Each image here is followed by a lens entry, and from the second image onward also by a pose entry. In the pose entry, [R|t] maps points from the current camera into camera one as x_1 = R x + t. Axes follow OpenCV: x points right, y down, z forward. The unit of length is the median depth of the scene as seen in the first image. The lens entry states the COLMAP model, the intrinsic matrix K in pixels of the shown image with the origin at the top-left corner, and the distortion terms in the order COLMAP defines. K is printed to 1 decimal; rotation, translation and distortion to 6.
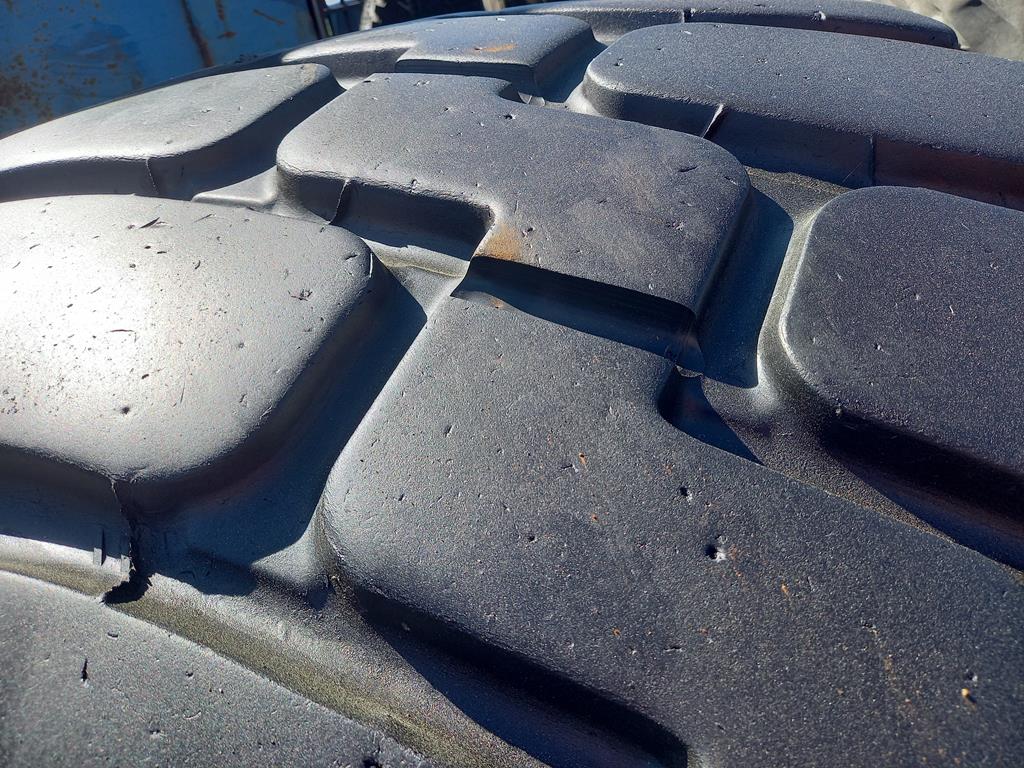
lens RADIAL K [[796.7, 0, 505.4], [0, 796.7, 388.7], [0, 0, 1]] dist [0.010308, 0.005375]
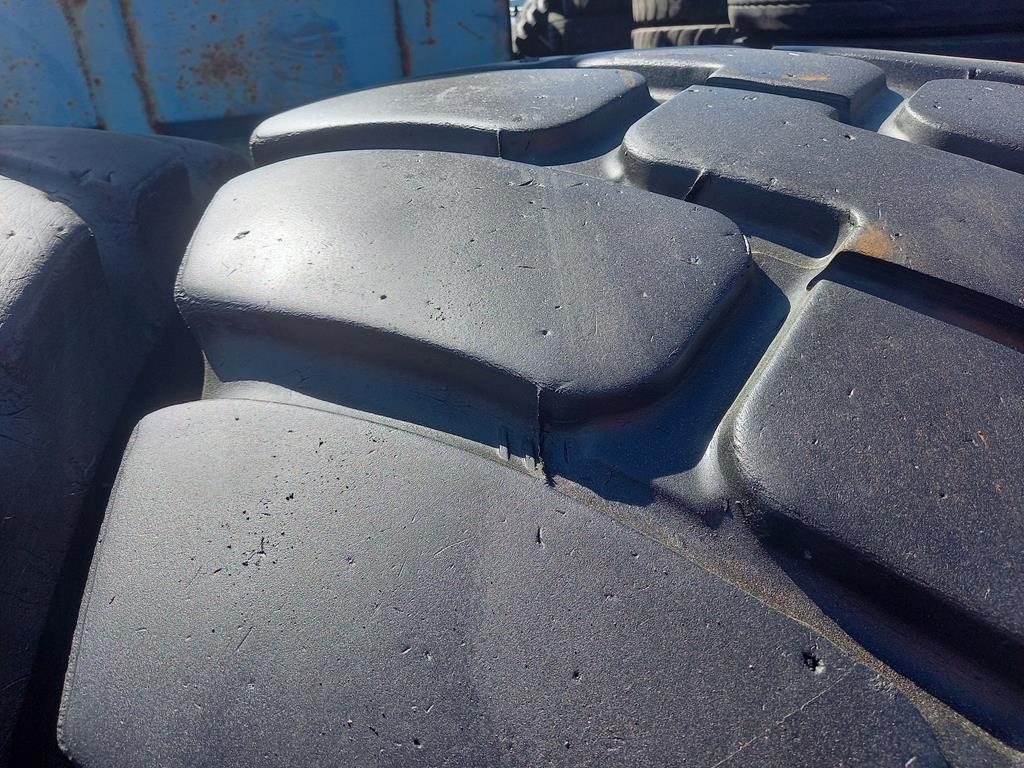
lens RADIAL K [[794.8, 0, 499.4], [0, 794.8, 385.0], [0, 0, 1]] dist [0.046011, -0.086260]
pose [[0.982758, 0.166726, -0.079930, -0.398184], [-0.170253, 0.984609, -0.039497, 0.144786], [0.072115, 0.052425, 0.996018, -0.127895]]
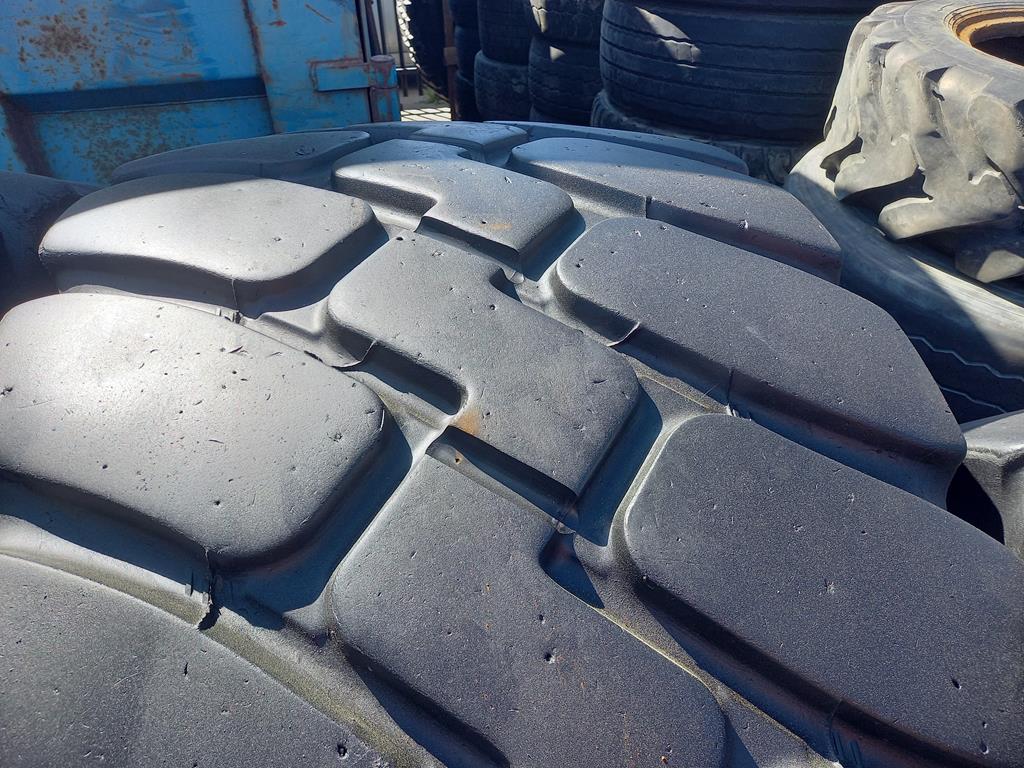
lens RADIAL K [[793.8, 0, 510.9], [0, 793.8, 388.6], [0, 0, 1]] dist [0.032320, -0.011798]
pose [[0.985359, 0.165715, 0.040084, 0.005149], [-0.168372, 0.982796, 0.075917, -0.386439], [-0.026814, -0.081555, 0.996308, -0.550272]]
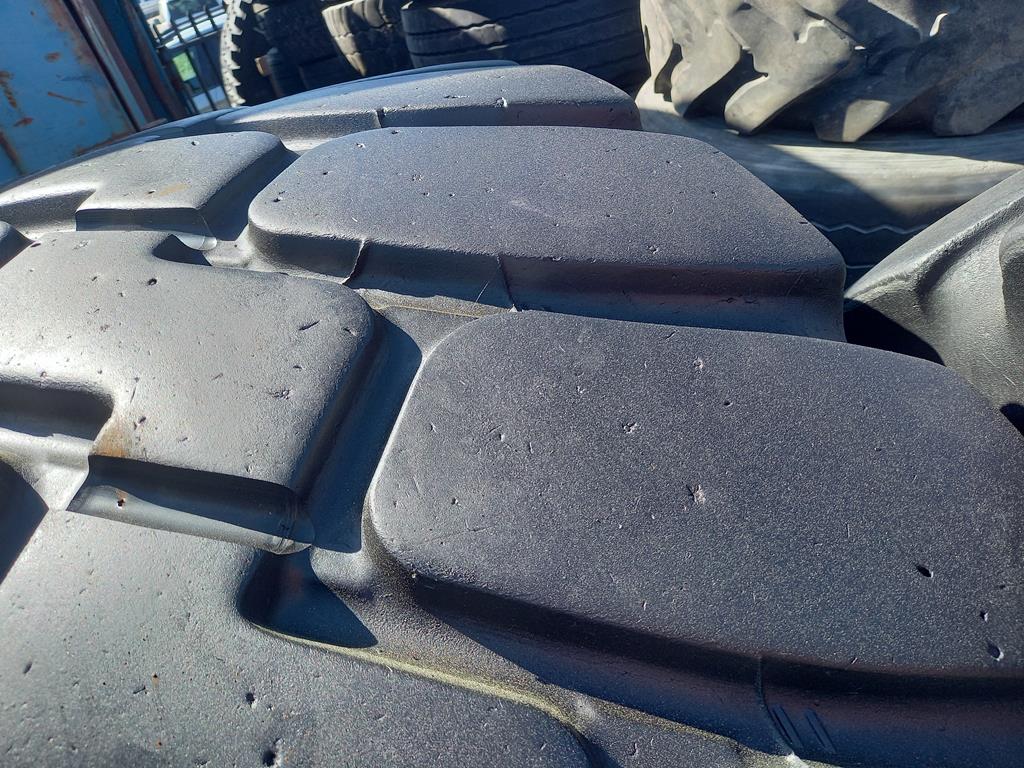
lens RADIAL K [[793.8, 0, 510.9], [0, 793.8, 388.6], [0, 0, 1]] dist [0.032320, -0.011798]
pose [[0.984081, -0.159553, 0.078280, 0.436098], [0.158981, 0.987189, 0.013527, -0.184803], [-0.079435, -0.000867, 0.996840, -0.058035]]
